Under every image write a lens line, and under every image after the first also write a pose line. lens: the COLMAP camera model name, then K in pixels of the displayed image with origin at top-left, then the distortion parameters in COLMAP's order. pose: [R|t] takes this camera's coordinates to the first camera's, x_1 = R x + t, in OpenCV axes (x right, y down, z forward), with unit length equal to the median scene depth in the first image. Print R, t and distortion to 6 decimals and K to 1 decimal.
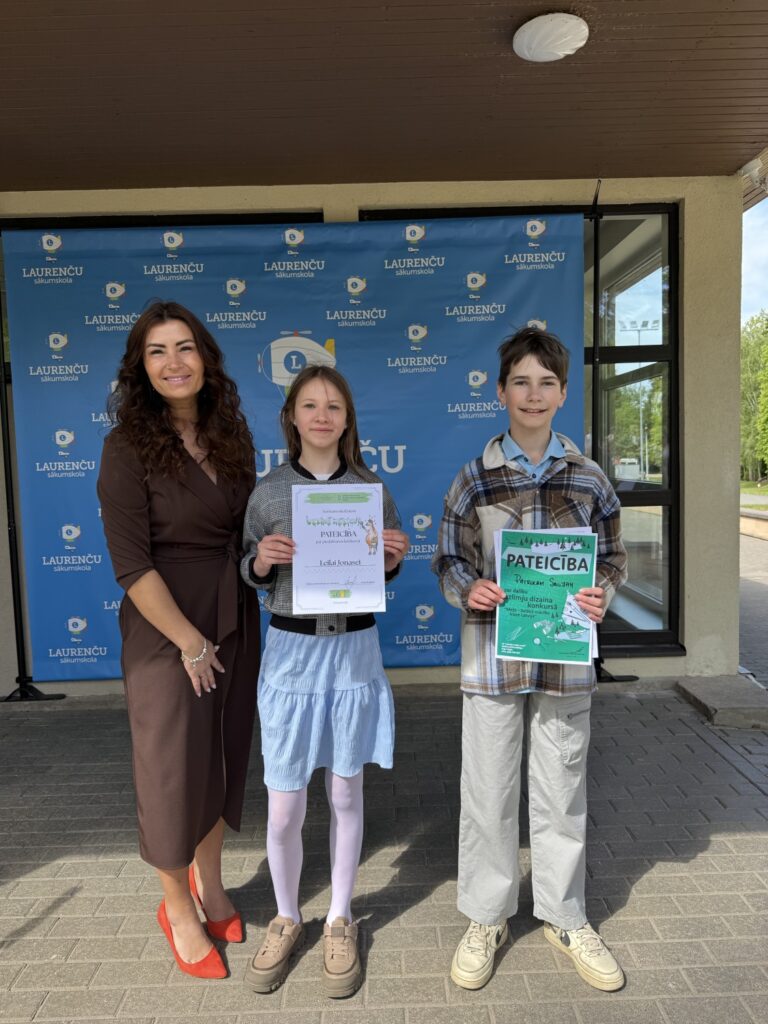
lens RADIAL K [[718.3, 0, 383.0], [0, 718.3, 507.2], [0, 0, 1]] dist [0.032162, -0.037175]
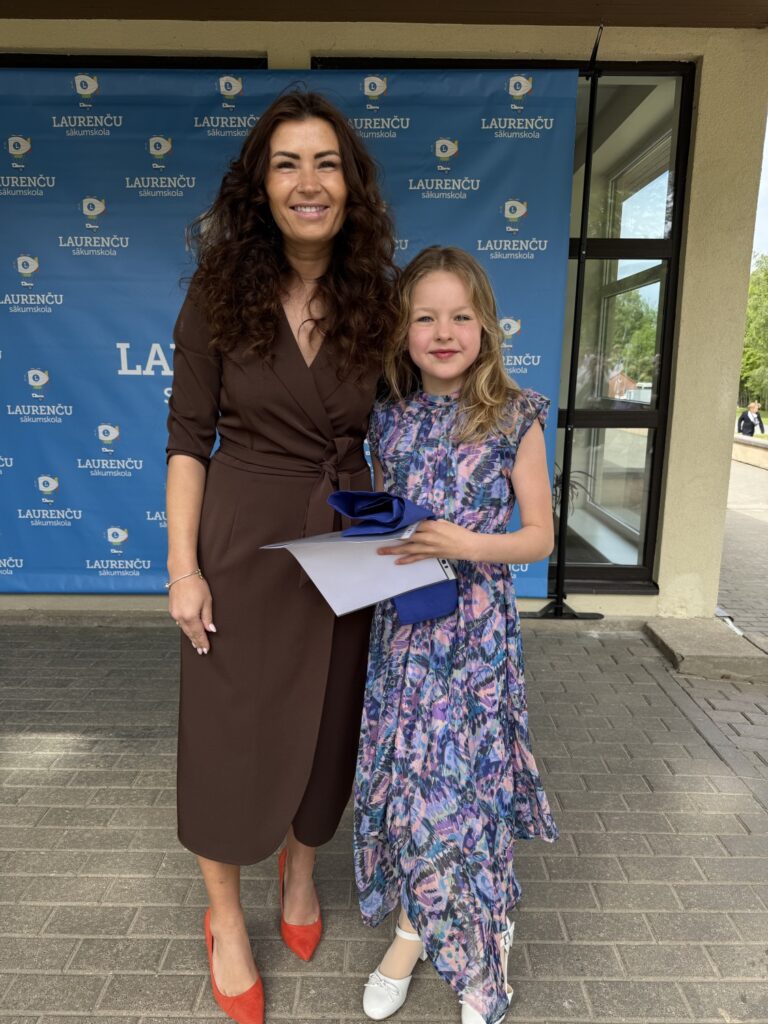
lens RADIAL K [[718.3, 0, 385.8], [0, 718.3, 505.3], [0, 0, 1]] dist [0.032162, -0.037175]
pose [[0.999111, 0.041391, -0.007947, 0.082999], [-0.040181, 0.992337, 0.116846, 0.002042], [0.012722, -0.116423, 0.993118, 0.113807]]
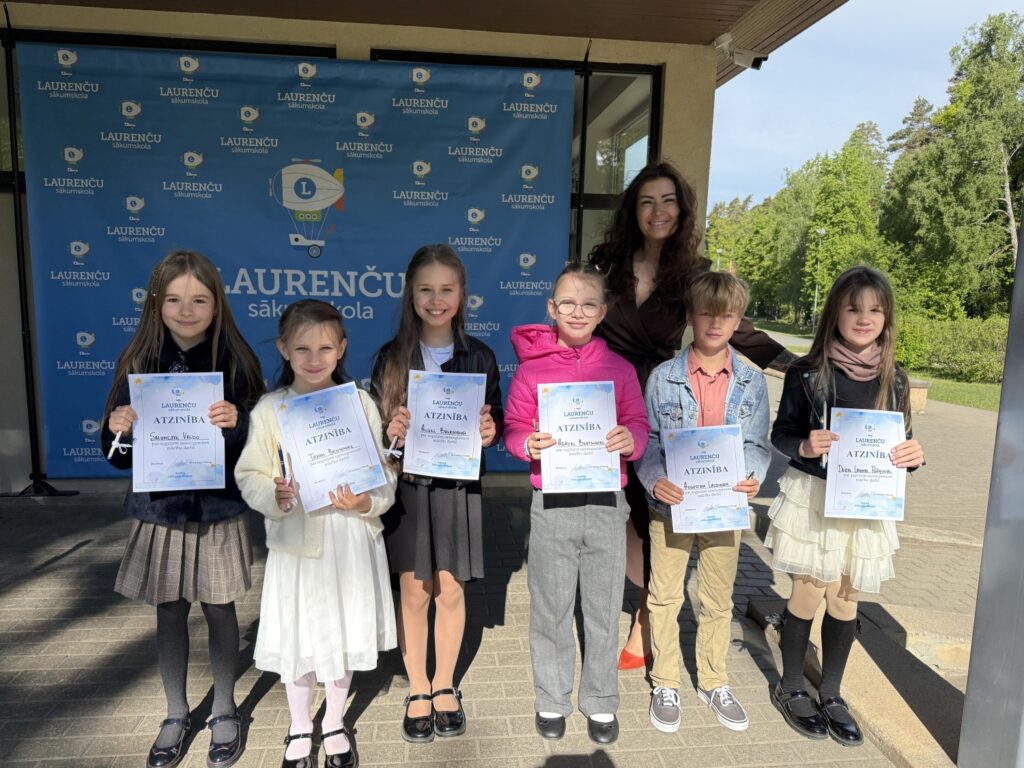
lens RADIAL K [[741.4, 0, 516.7], [0, 741.4, 383.0], [0, 0, 1]] dist [-0.003749, 0.000284]
pose [[0.993219, 0.034944, 0.110878, 0.079216], [-0.042119, 0.997121, 0.063046, 0.004564], [-0.108356, -0.067288, 0.991832, -0.151206]]
